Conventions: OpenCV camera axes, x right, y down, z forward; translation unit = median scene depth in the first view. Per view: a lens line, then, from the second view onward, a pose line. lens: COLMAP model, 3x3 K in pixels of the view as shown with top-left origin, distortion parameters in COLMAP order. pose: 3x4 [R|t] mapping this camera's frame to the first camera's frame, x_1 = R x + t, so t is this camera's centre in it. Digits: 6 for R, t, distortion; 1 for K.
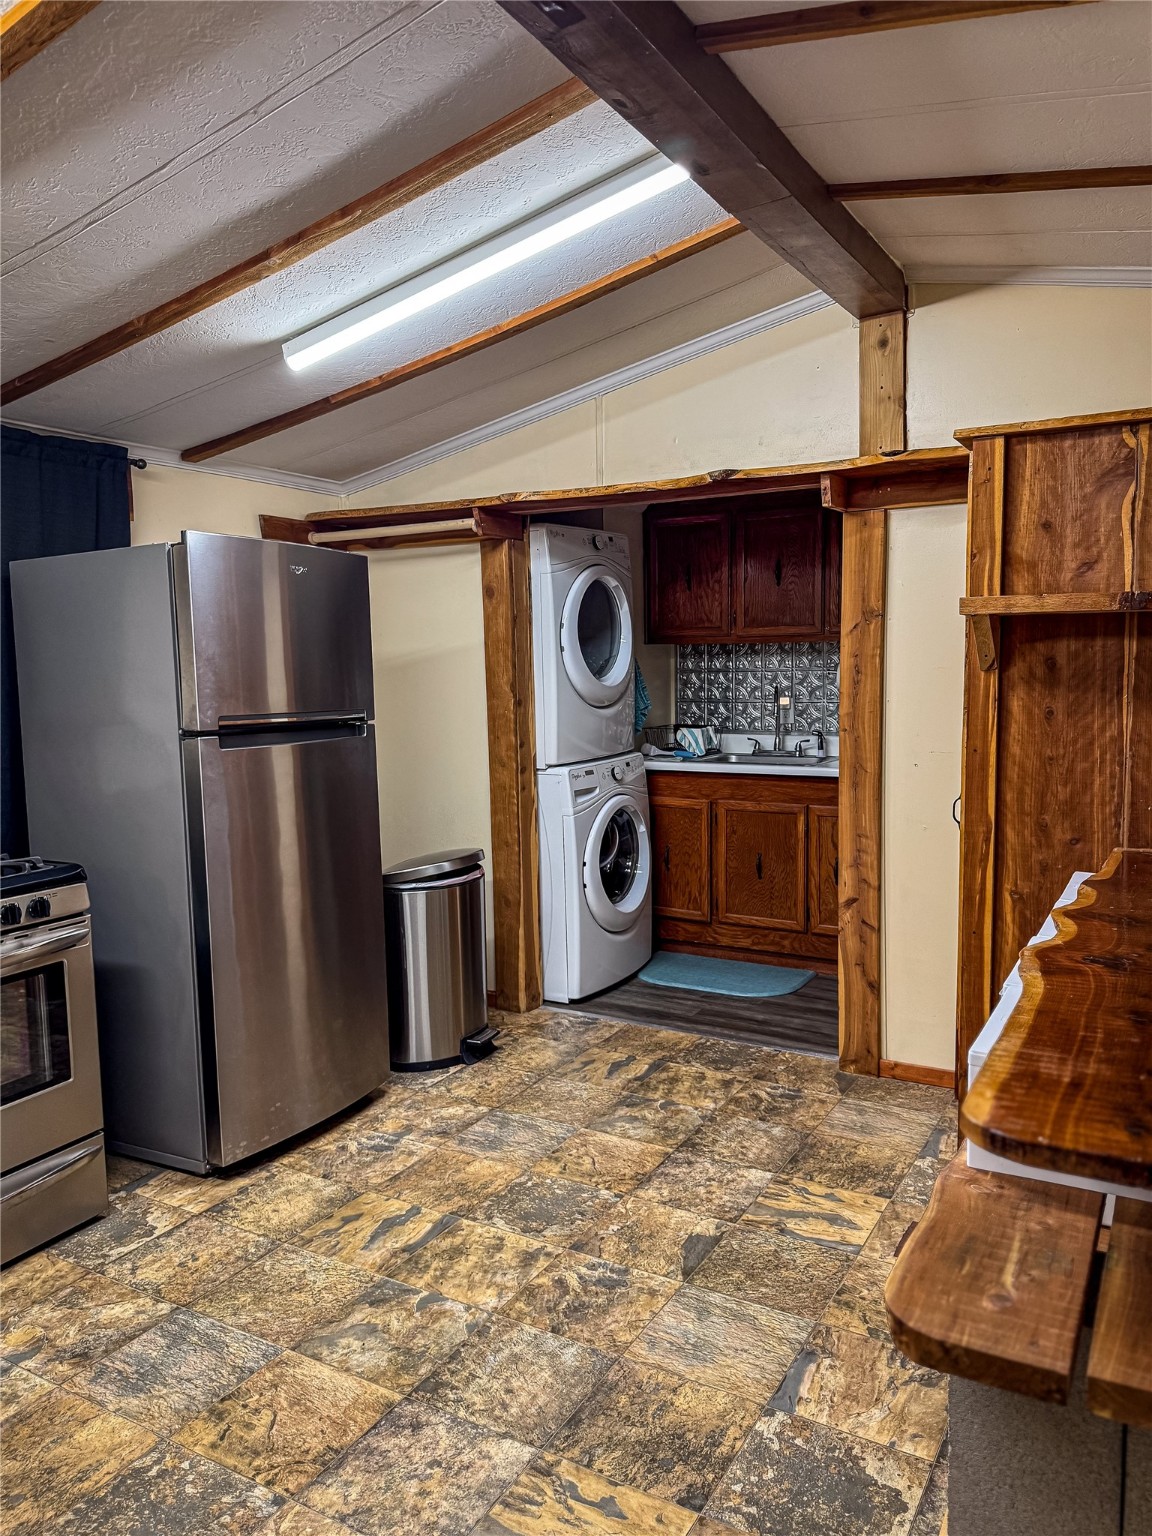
lens RADIAL K [[1106.1, 0, 576.0], [0, 1106.1, 768.0], [0, 0, 1]] dist [0.064521, 0.000175]
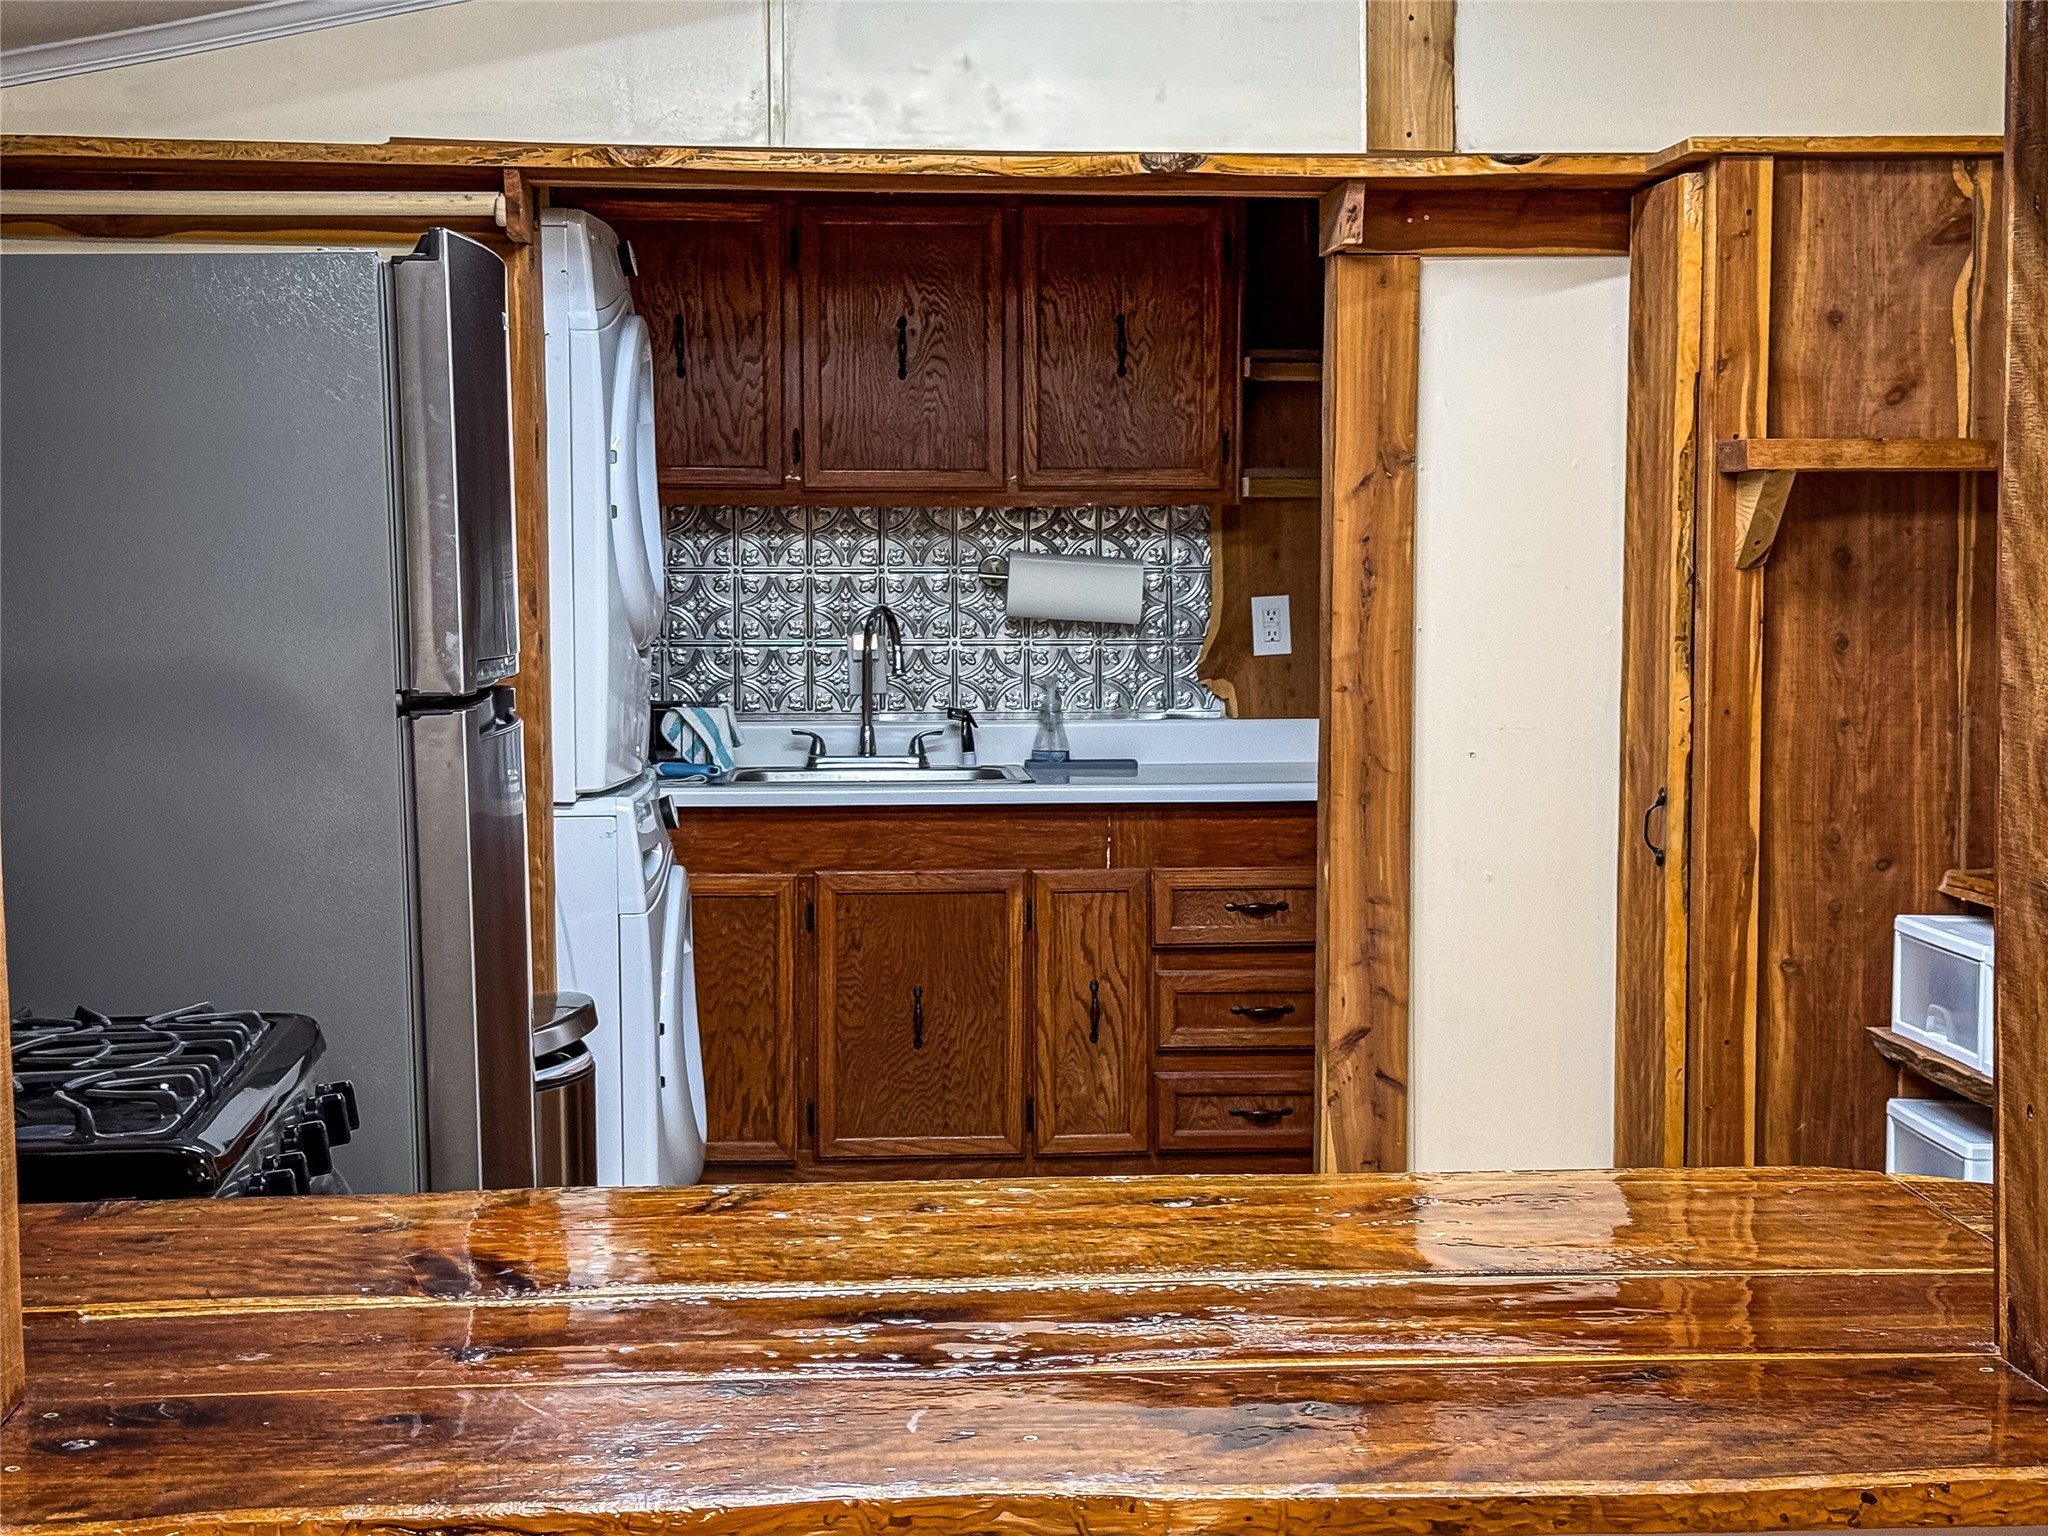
lens RADIAL K [[3357.0, 0, 1024.0], [0, 3357.0, 768.0], [0, 0, 1]] dist [0.026426, 1.971648]
pose [[0.818837, -0.025141, 0.573475, -0.916775], [0.044457, 0.998817, -0.019690, 0.030252], [-0.572301, 0.041618, 0.818987, -0.181016]]
